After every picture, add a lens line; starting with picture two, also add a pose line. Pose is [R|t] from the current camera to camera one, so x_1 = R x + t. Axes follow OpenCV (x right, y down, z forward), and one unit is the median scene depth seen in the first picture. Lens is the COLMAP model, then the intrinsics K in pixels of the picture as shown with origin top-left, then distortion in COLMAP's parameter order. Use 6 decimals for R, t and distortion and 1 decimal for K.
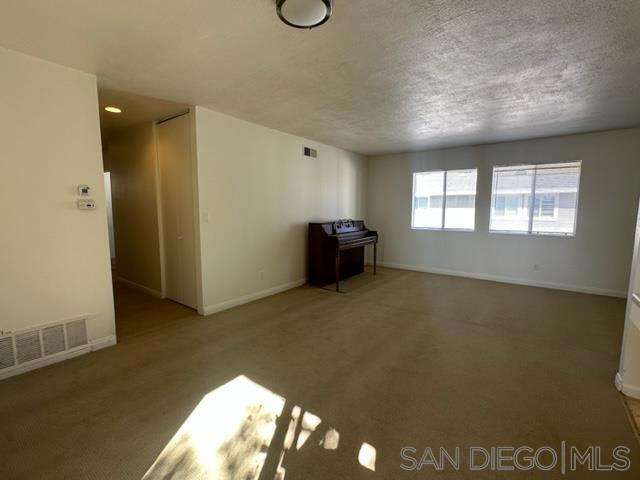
lens RADIAL K [[296.9, 0, 323.1], [0, 296.9, 238.5], [0, 0, 1]] dist [-0.003067, 0.001344]
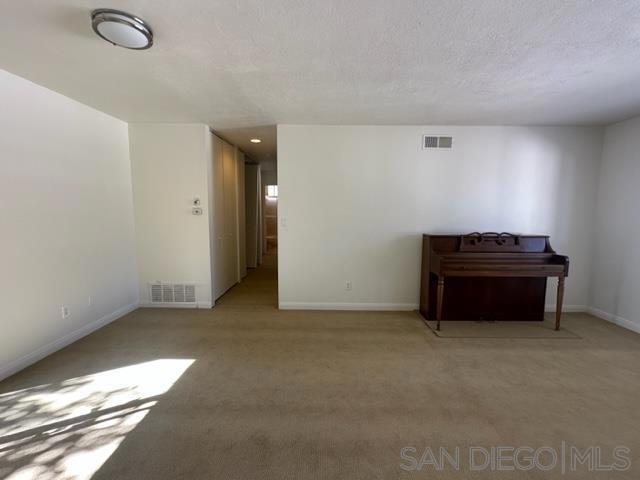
lens RADIAL K [[296.9, 0, 321.4], [0, 296.9, 240.4], [0, 0, 1]] dist [-0.003067, 0.001344]
pose [[0.582354, 0.081260, -0.808864, 0.434549], [-0.089093, 0.995378, 0.035854, -0.040654], [0.808038, 0.051185, 0.586902, 0.335738]]
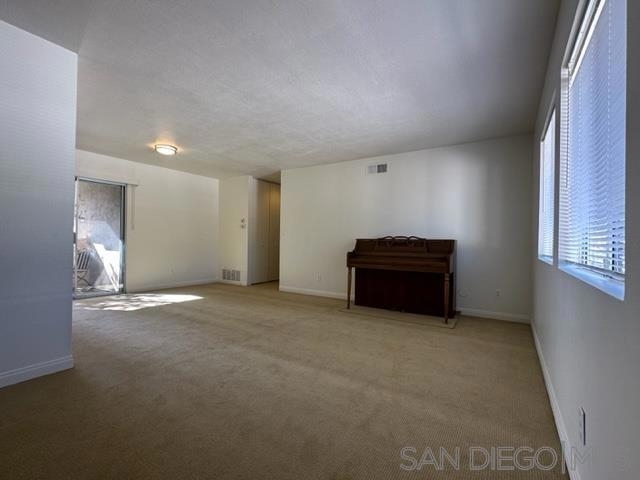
lens RADIAL K [[296.9, 0, 321.1], [0, 296.9, 242.0], [0, 0, 1]] dist [-0.003067, 0.001344]
pose [[0.068400, -0.000684, -0.997658, 0.963889], [-0.116823, 0.993115, -0.008691, -0.018842], [0.990795, 0.117144, 0.067850, 0.805949]]
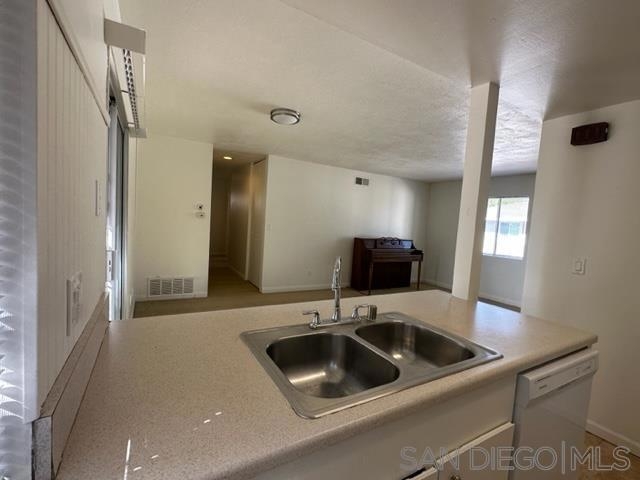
lens RADIAL K [[296.9, 0, 323.7], [0, 296.9, 240.2], [0, 0, 1]] dist [-0.003067, 0.001344]
pose [[0.918429, 0.075288, -0.388355, 0.321744], [-0.097804, 0.994460, -0.038509, 0.018968], [0.383305, 0.073351, 0.920705, -0.194148]]
